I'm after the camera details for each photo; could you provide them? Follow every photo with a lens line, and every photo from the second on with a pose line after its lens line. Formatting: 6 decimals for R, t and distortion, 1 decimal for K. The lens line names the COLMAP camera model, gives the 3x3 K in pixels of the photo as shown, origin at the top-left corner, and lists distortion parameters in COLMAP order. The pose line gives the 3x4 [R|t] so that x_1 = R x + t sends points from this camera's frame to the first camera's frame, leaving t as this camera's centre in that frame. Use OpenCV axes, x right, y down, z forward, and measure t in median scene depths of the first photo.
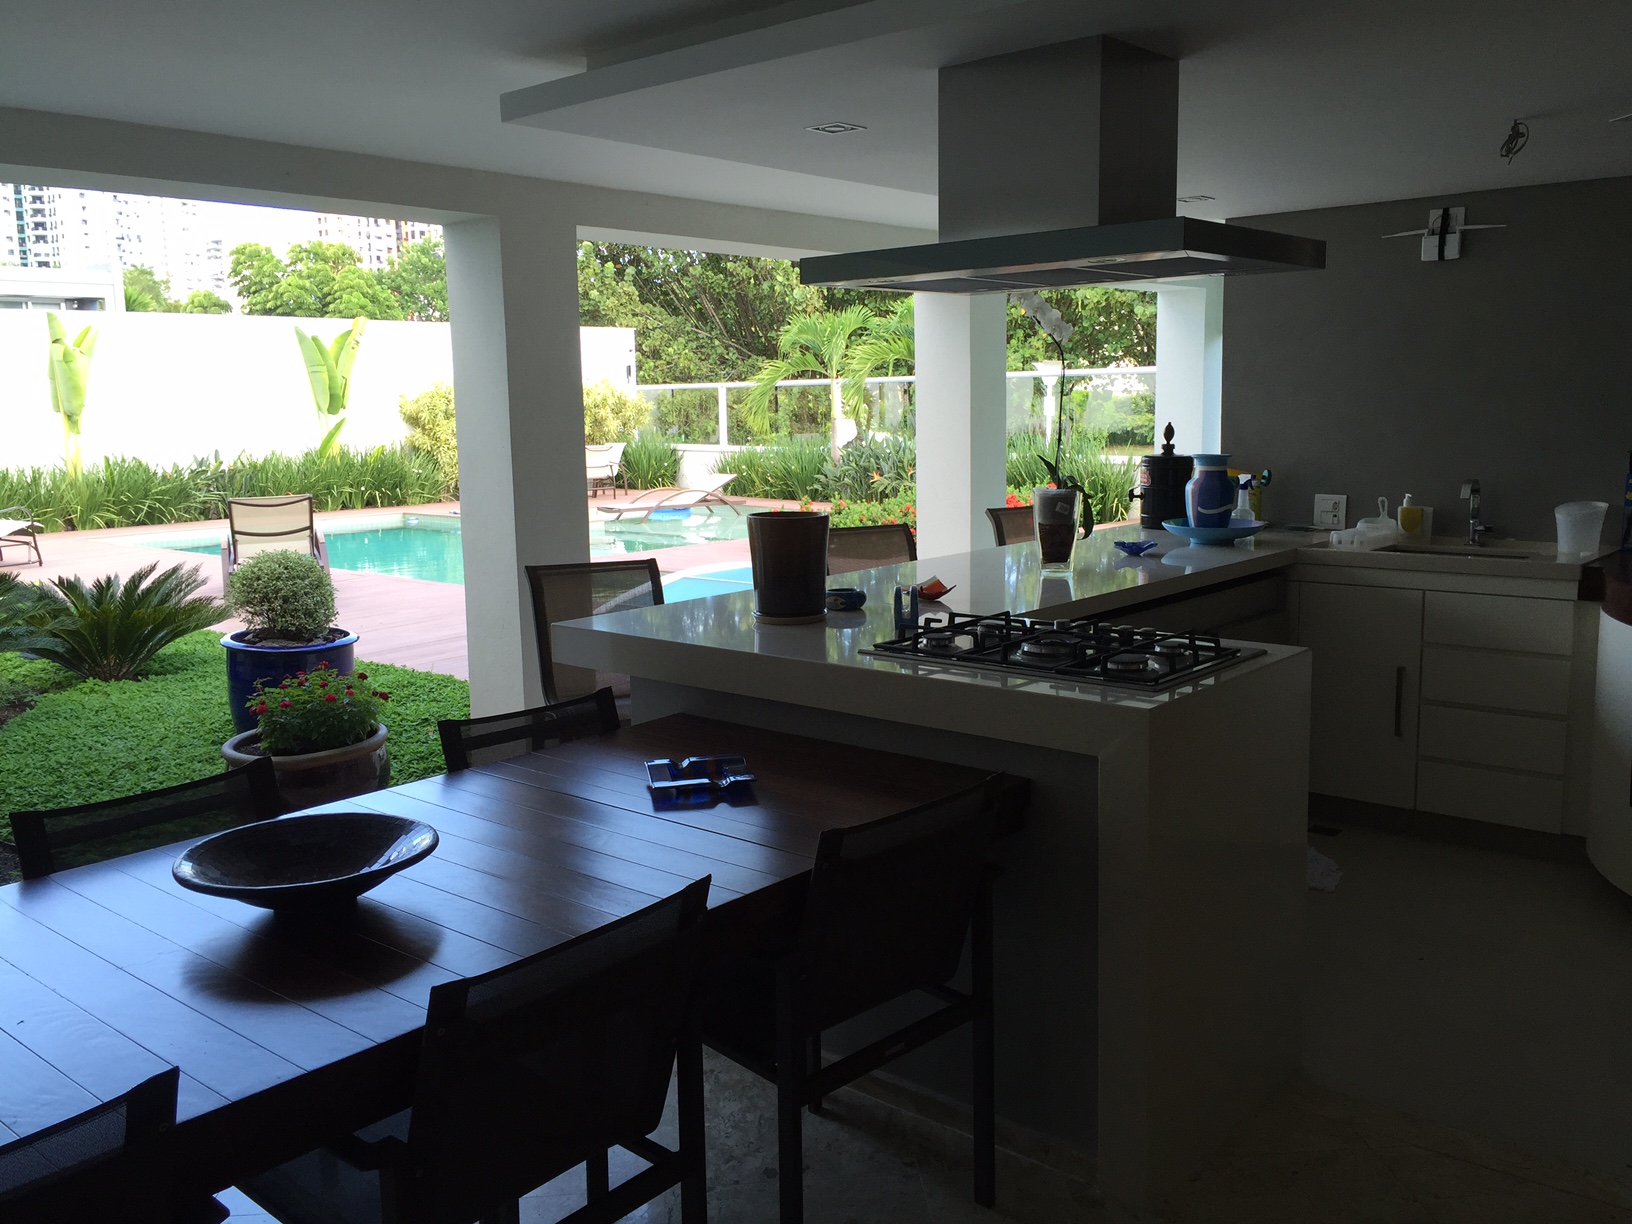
lens RADIAL K [[1371.7, 0, 817.7], [0, 1371.7, 617.7], [0, 0, 1]] dist [0.072791, -0.104376]
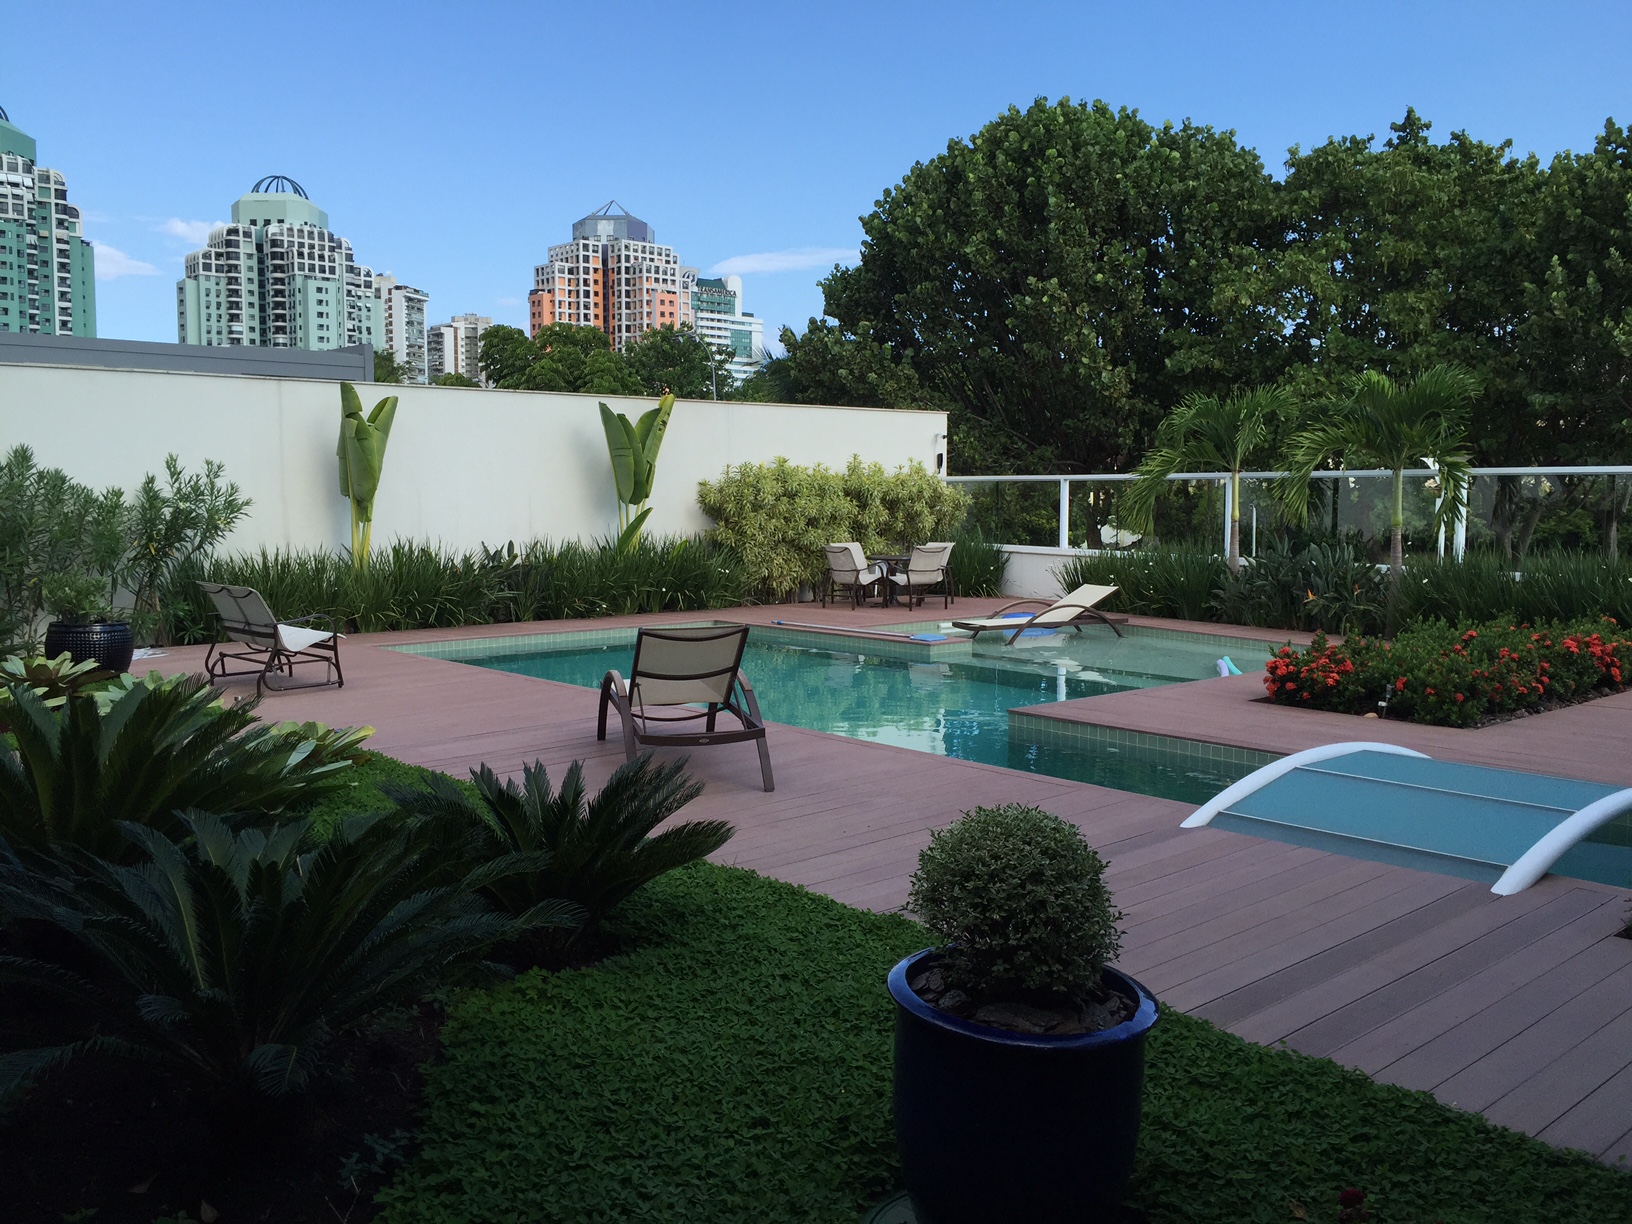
lens RADIAL K [[1371.7, 0, 812.8], [0, 1371.7, 600.6], [0, 0, 1]] dist [0.072791, -0.104376]
pose [[0.991413, 0.031259, -0.126978, -0.127701], [-0.041042, 0.996325, -0.075178, -0.025906], [0.124162, 0.079744, 0.989052, 0.162992]]
